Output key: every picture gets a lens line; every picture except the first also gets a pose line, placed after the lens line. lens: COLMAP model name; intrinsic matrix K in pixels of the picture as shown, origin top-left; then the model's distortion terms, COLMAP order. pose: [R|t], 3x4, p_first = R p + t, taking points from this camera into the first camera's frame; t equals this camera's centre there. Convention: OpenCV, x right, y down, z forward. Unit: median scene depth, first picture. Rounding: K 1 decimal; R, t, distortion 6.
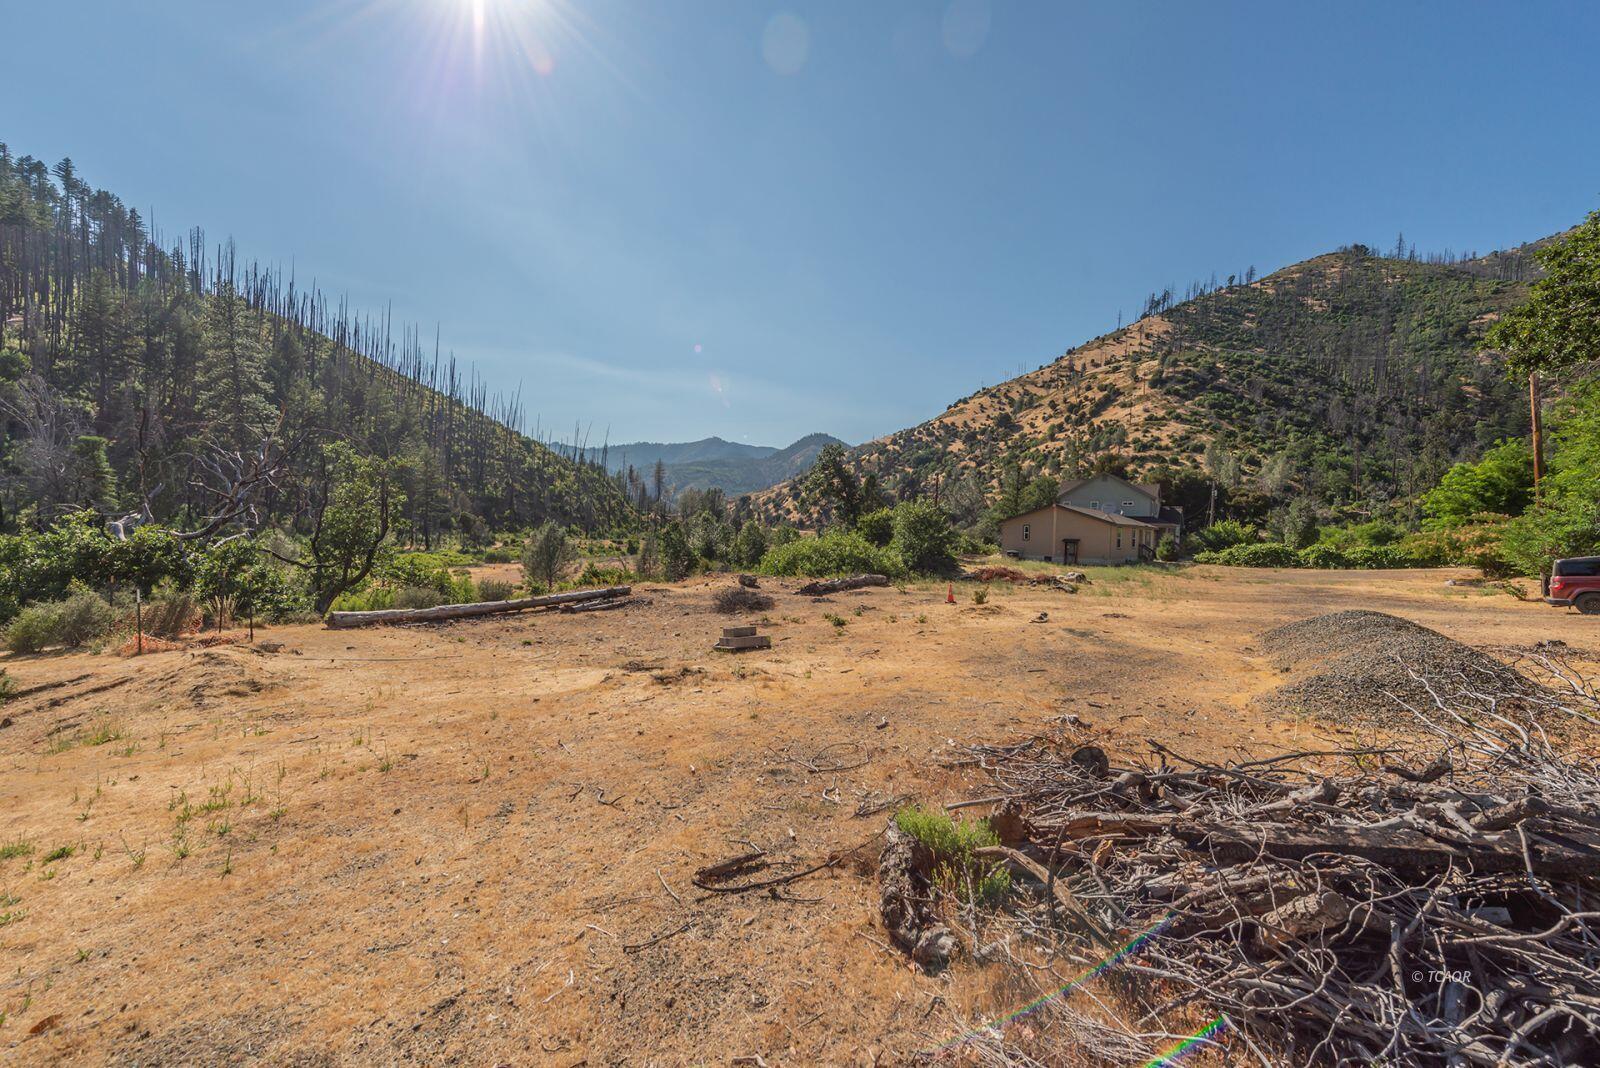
lens RADIAL K [[624.5, 0, 799.4], [0, 624.5, 539.1], [0, 0, 1]] dist [0.016510, -0.004744]
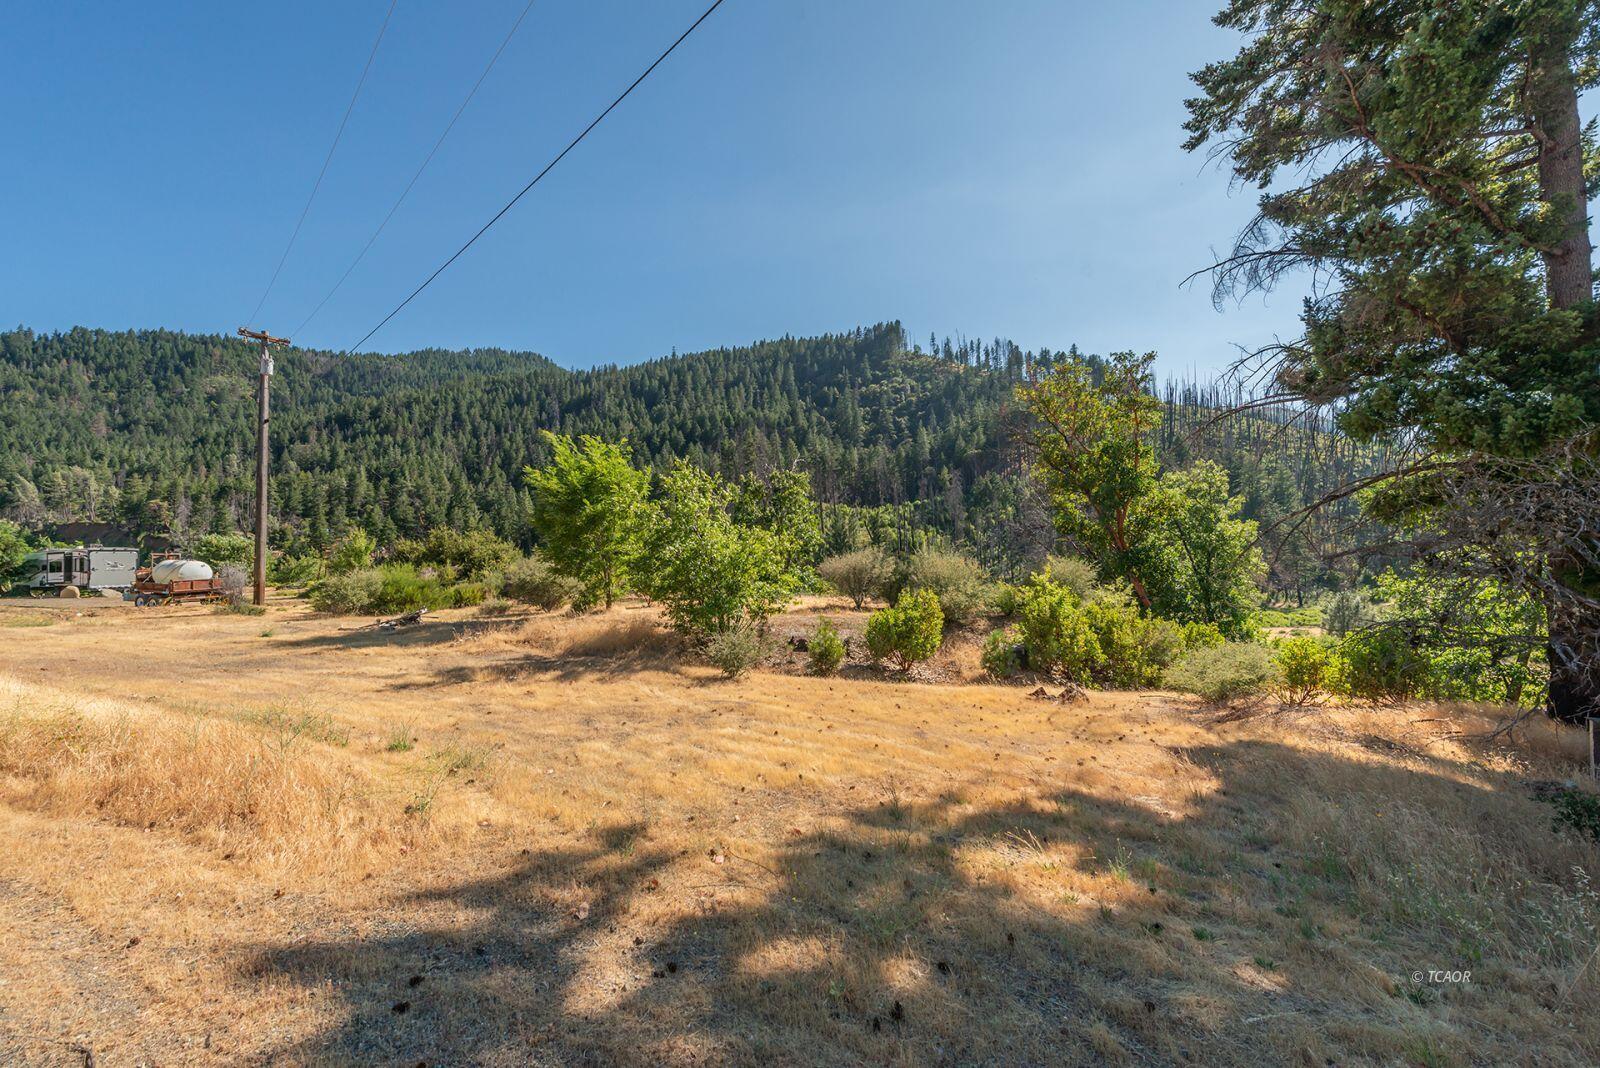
lens RADIAL K [[624.5, 0, 800.3], [0, 624.5, 536.4], [0, 0, 1]] dist [0.016510, -0.004744]
pose [[0.260999, -0.080099, -0.962010, 1.233535], [0.007856, 0.996695, -0.080856, -0.128262], [0.965307, 0.013545, 0.260766, -0.476440]]
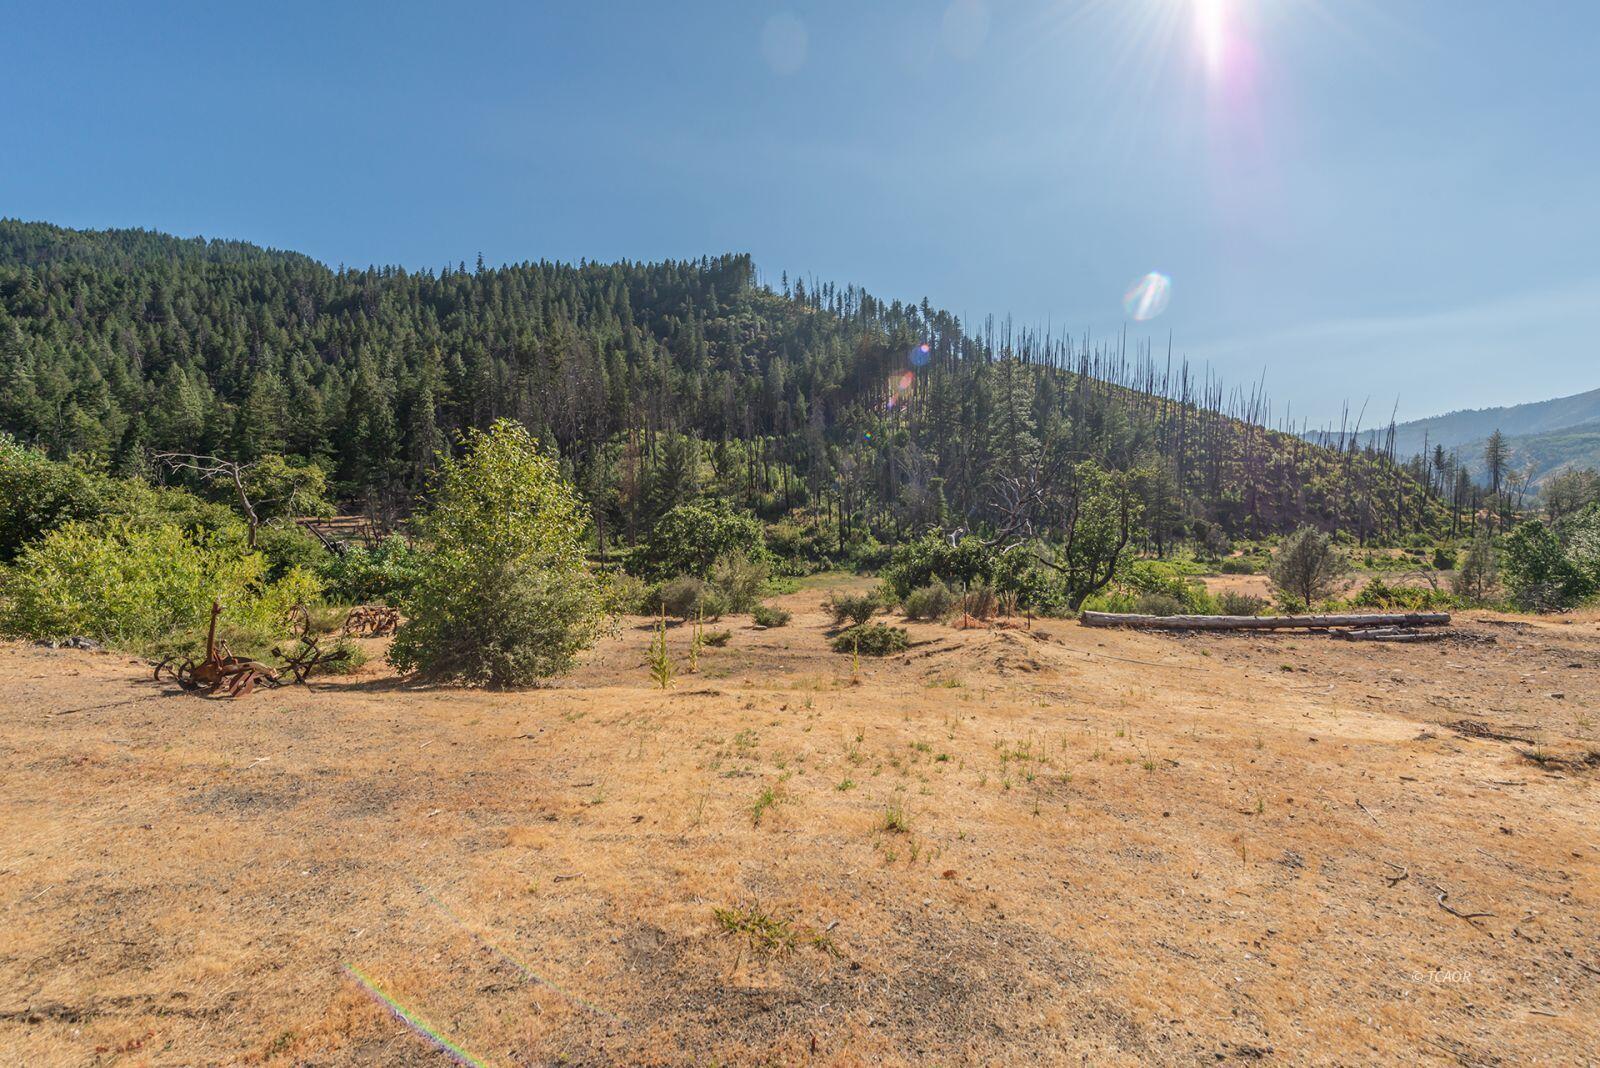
lens RADIAL K [[624.5, 0, 801.0], [0, 624.5, 539.2], [0, 0, 1]] dist [0.016510, -0.004744]
pose [[0.494455, -0.009405, -0.869153, -0.006495], [-0.001981, 0.999927, -0.011947, 0.000411], [0.869201, 0.007629, 0.494400, -0.002169]]
